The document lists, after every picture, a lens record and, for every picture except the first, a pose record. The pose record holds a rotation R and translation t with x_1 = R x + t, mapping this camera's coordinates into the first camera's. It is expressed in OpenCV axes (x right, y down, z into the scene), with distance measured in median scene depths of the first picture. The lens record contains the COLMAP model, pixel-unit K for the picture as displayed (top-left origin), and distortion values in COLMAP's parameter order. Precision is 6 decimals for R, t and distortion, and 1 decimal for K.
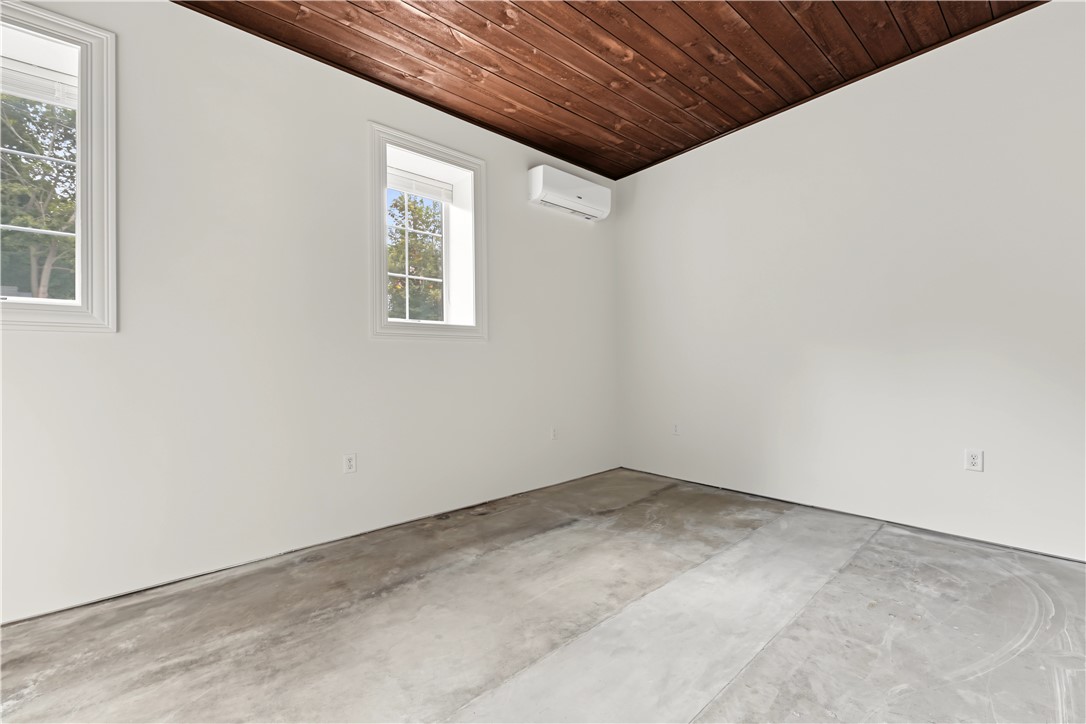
lens RADIAL K [[430.9, 0, 540.2], [0, 430.9, 359.8], [0, 0, 1]] dist [-0.001668, -0.000245]
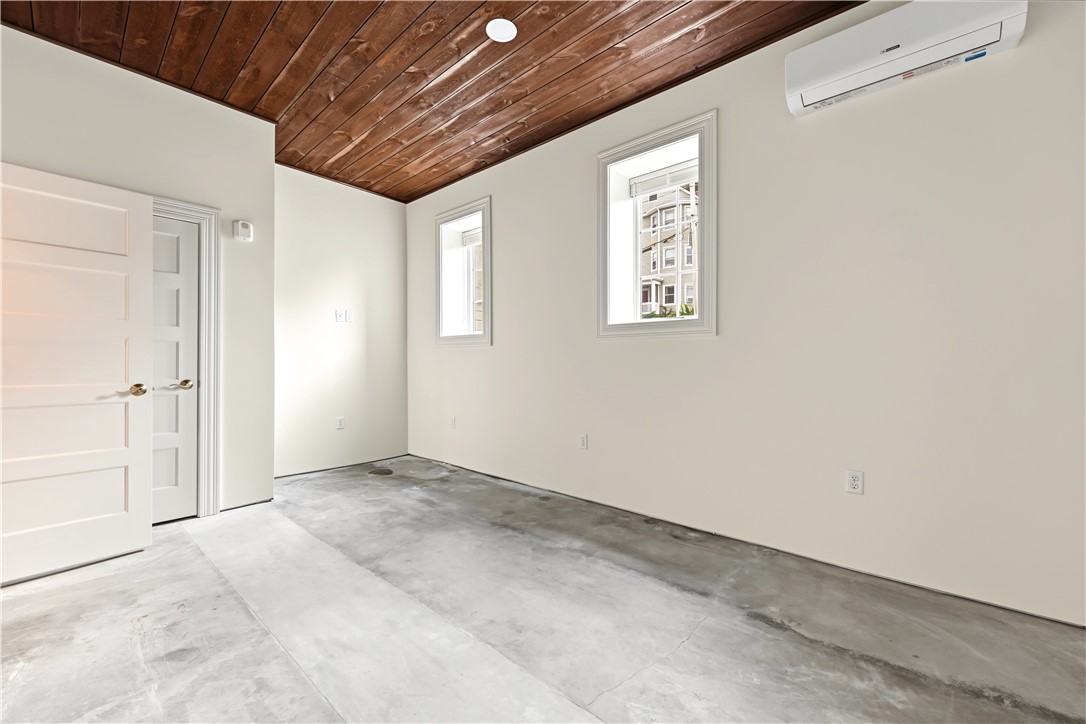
lens RADIAL K [[430.9, 0, 540.2], [0, 430.9, 362.2], [0, 0, 1]] dist [-0.001668, -0.000245]
pose [[0.152520, 0.015971, -0.988171, 0.822664], [0.006225, 0.999834, 0.017121, -0.003460], [0.988281, -0.008763, 0.152396, 0.758073]]
